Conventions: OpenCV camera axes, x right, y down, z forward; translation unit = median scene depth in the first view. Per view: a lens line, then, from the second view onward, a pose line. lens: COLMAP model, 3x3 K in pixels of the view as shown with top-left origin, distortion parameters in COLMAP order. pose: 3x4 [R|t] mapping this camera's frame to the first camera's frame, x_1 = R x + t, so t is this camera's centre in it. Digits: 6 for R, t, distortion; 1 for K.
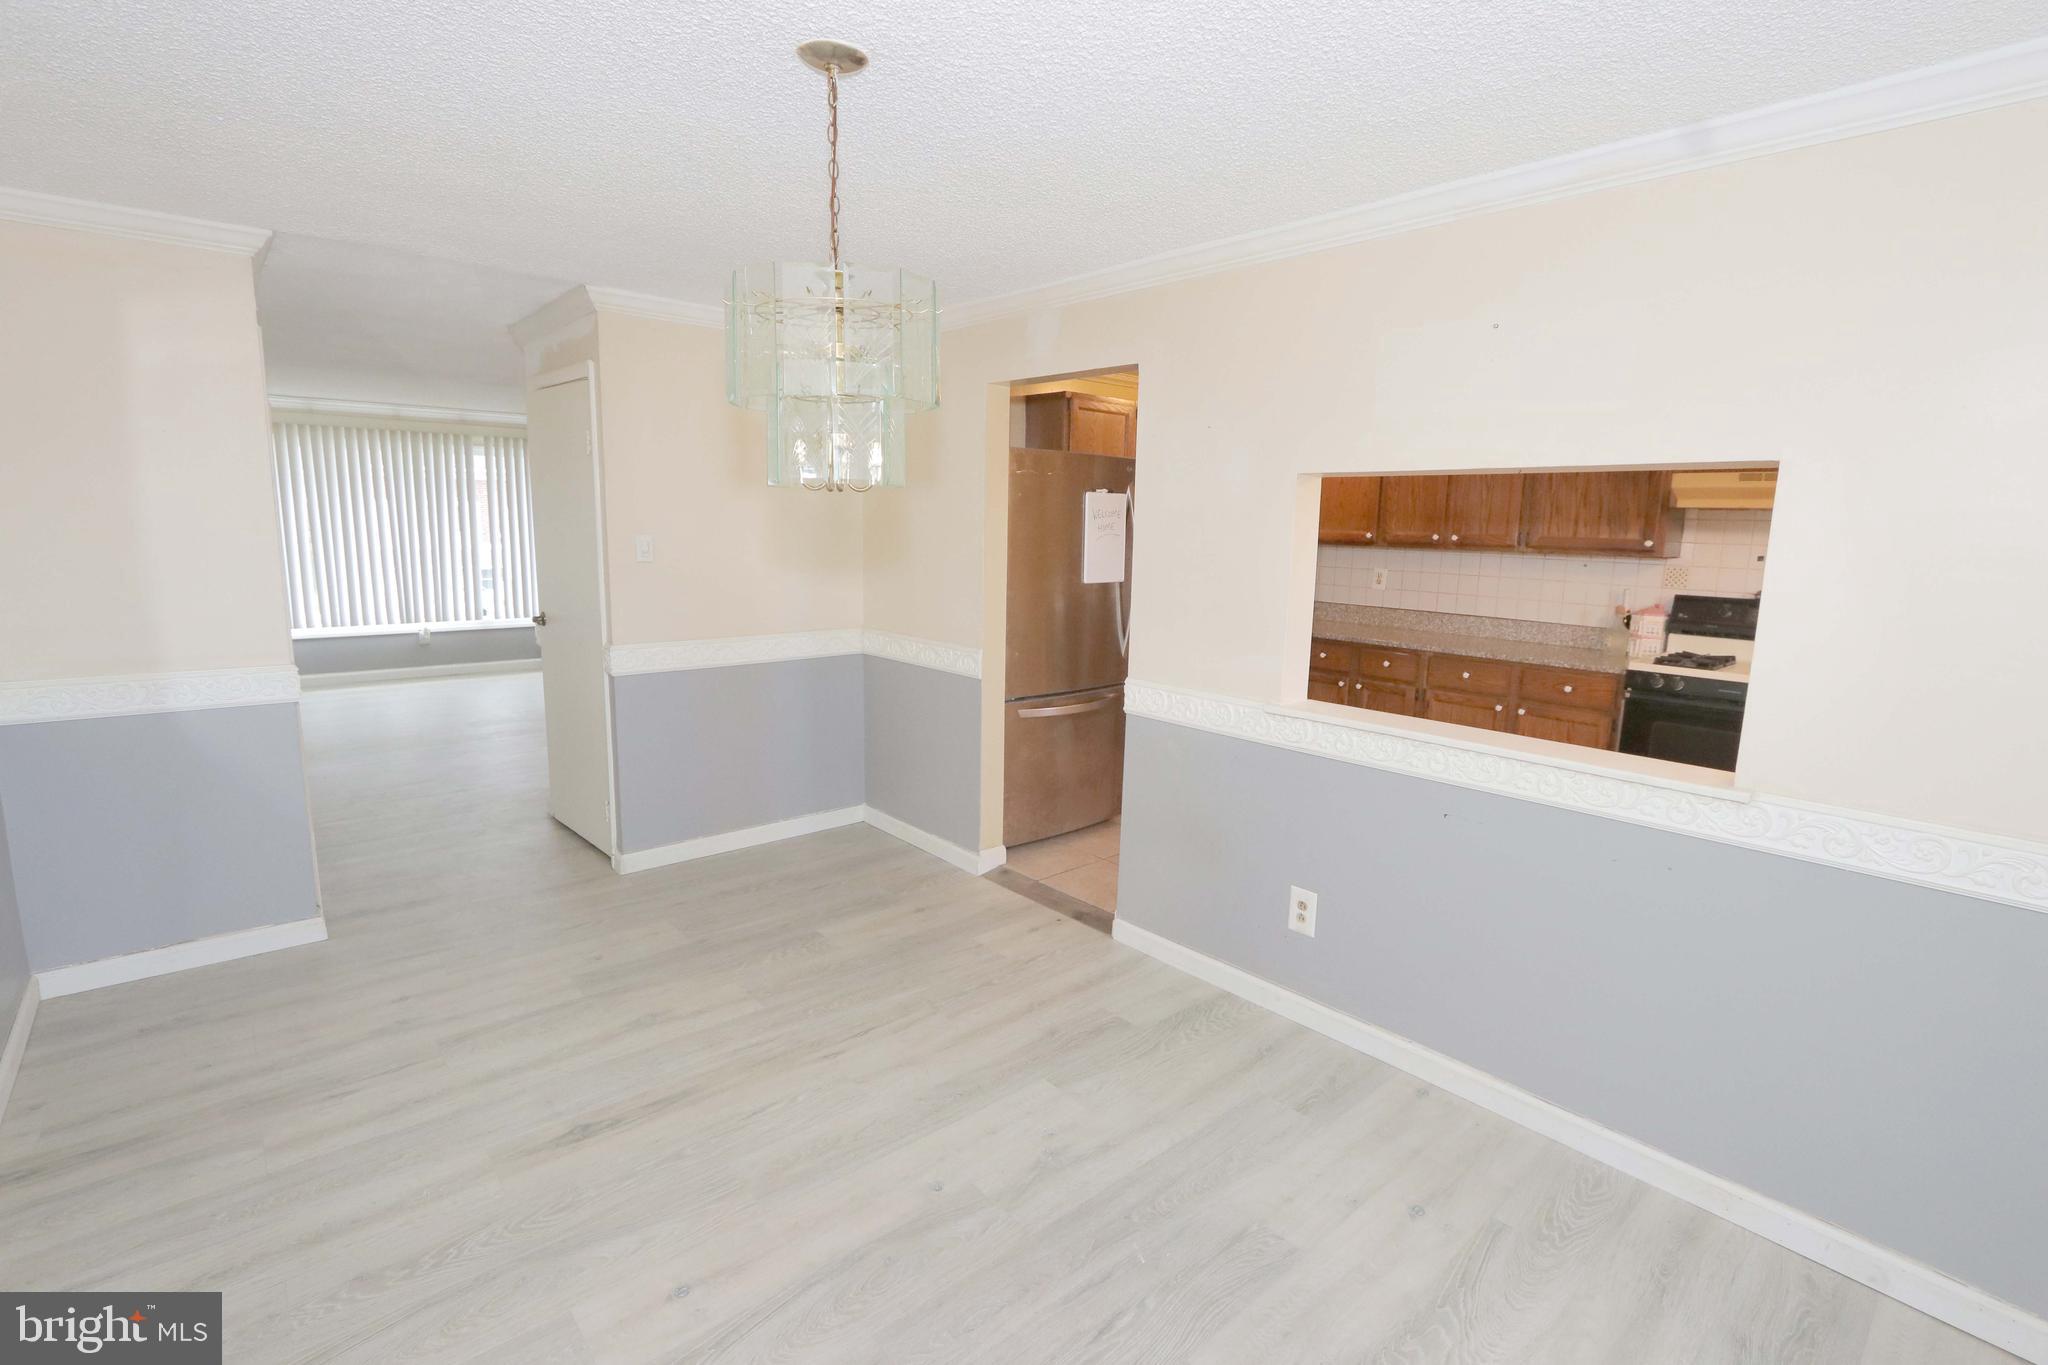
lens RADIAL K [[944.9, 0, 1025.9], [0, 944.9, 678.4], [0, 0, 1]] dist [-0.020100, 0.004291]
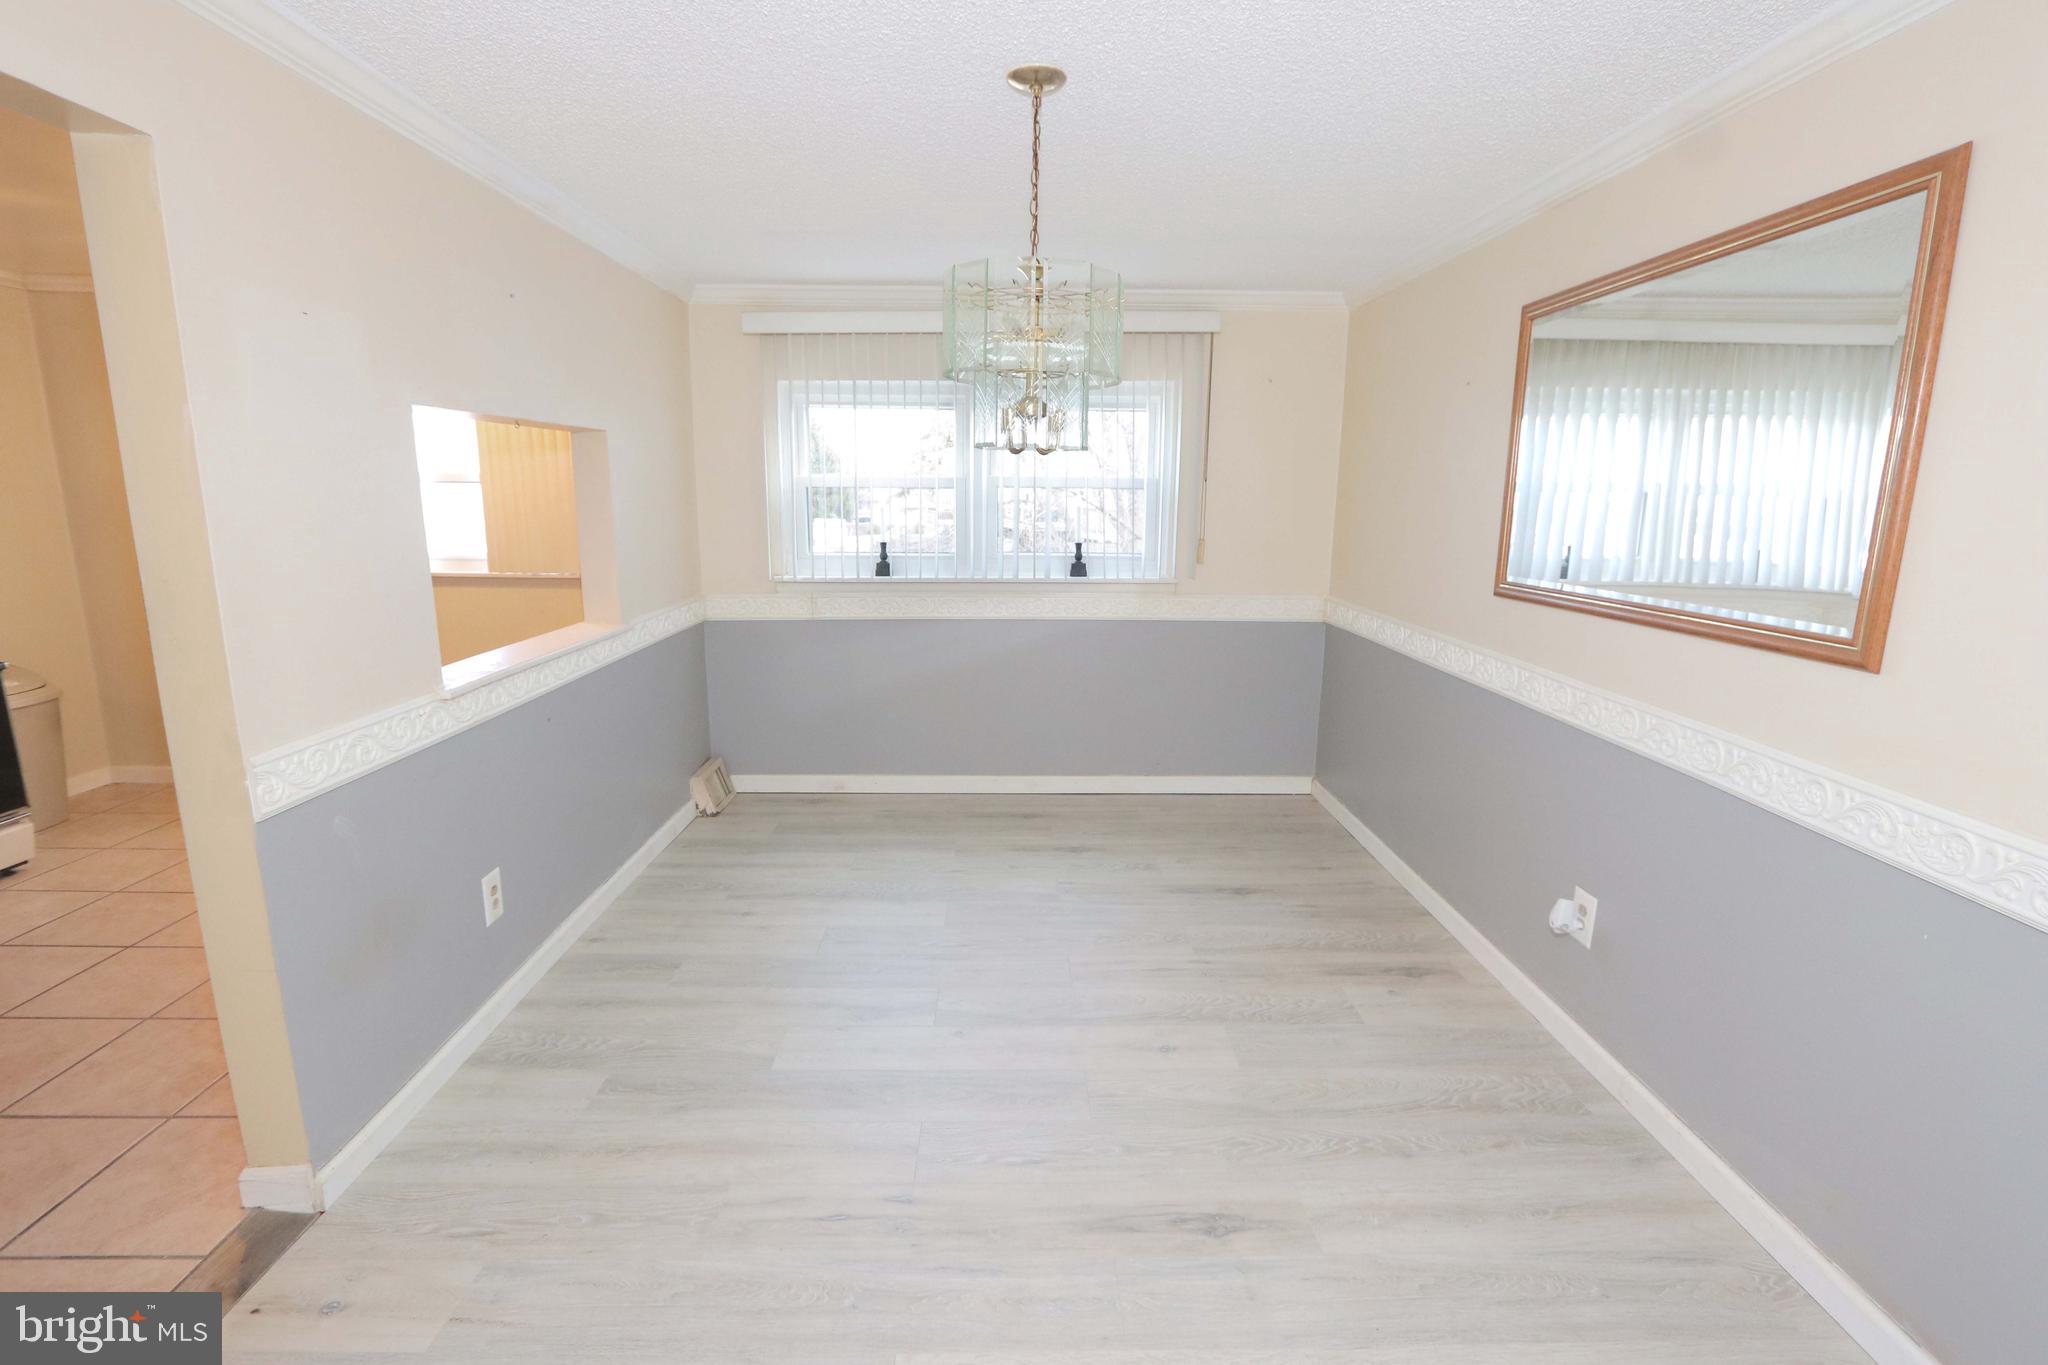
lens RADIAL K [[943.9, 0, 1016.6], [0, 943.9, 680.4], [0, 0, 1]] dist [-0.015813, 0.001430]
pose [[-0.759077, -0.157117, 0.631756, -0.540688], [0.080205, 0.940475, 0.330264, -0.178949], [-0.646041, 0.301366, -0.701291, 1.063036]]
